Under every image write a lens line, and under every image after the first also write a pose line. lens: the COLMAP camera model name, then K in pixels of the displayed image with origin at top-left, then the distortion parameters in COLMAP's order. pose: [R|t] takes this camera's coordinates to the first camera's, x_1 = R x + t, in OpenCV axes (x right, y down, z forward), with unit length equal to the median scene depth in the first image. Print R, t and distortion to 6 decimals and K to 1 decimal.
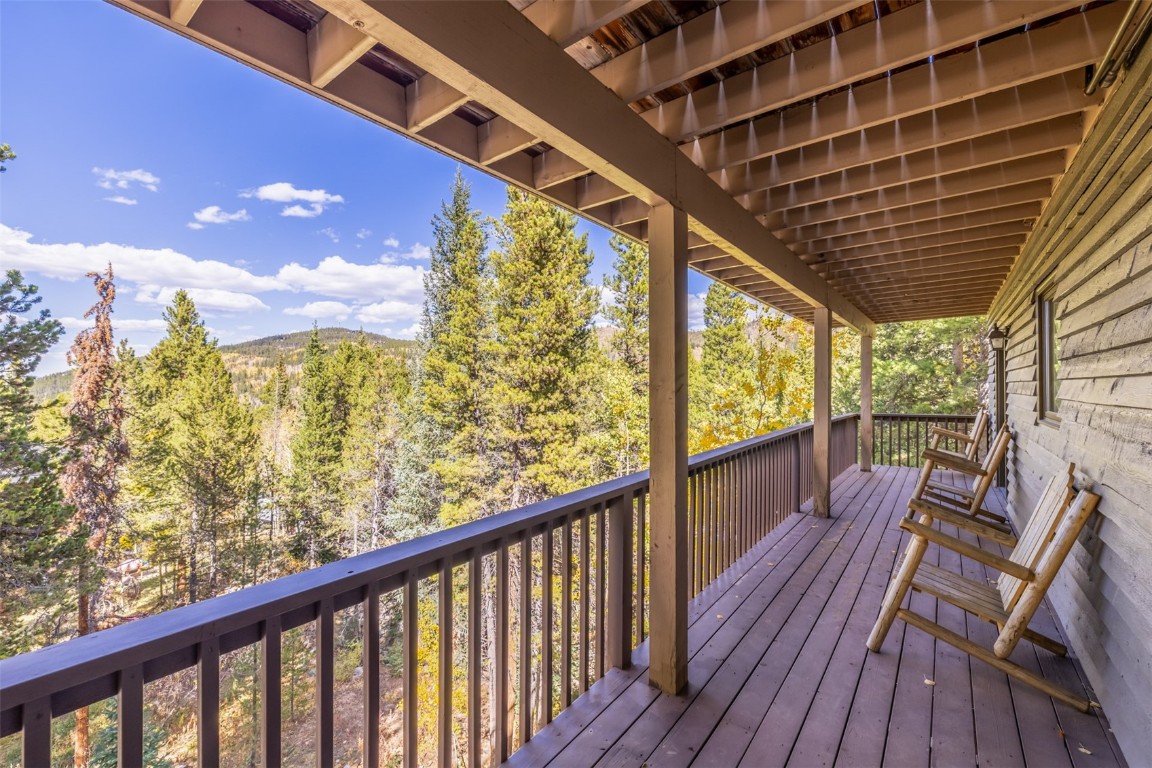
lens RADIAL K [[492.1, 0, 578.6], [0, 492.1, 385.4], [0, 0, 1]] dist [0.004592, 0.000169]
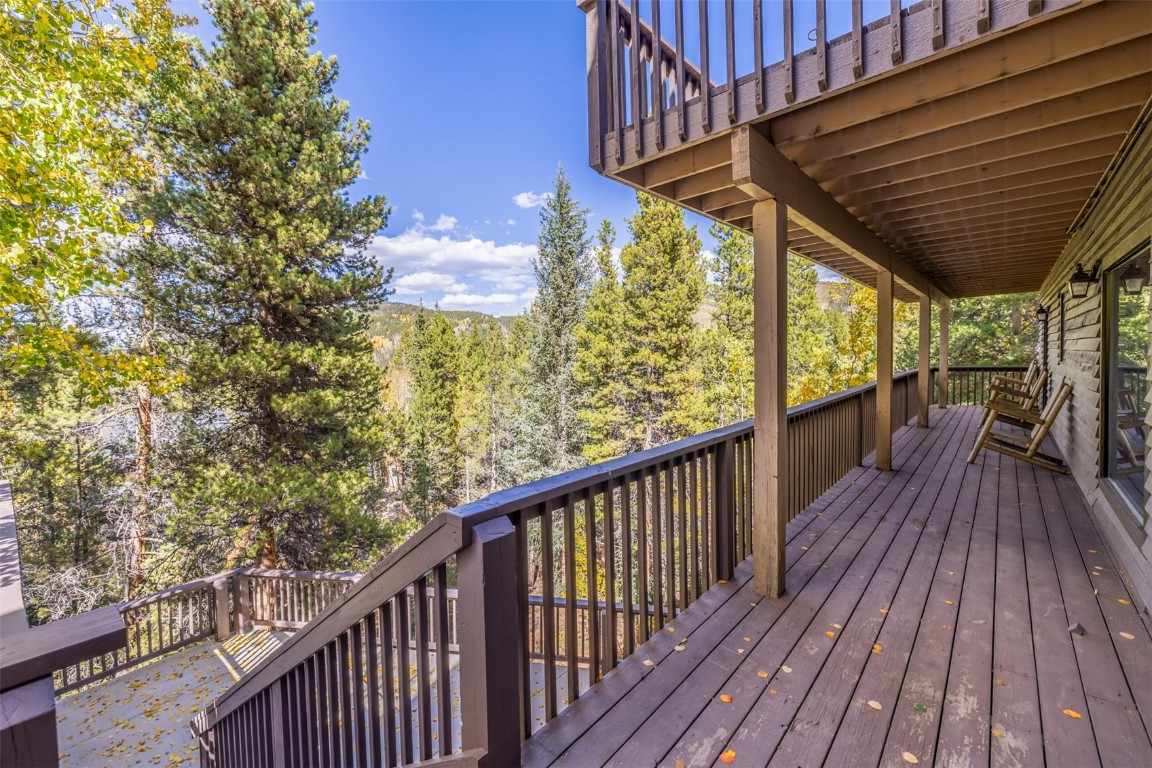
lens RADIAL K [[492.1, 0, 577.4], [0, 492.1, 374.9], [0, 0, 1]] dist [0.004592, 0.000169]
pose [[0.997284, -0.015082, -0.072089, -0.218037], [0.018365, 0.998814, 0.045102, 0.000909], [0.071324, -0.046304, 0.996378, -0.288005]]
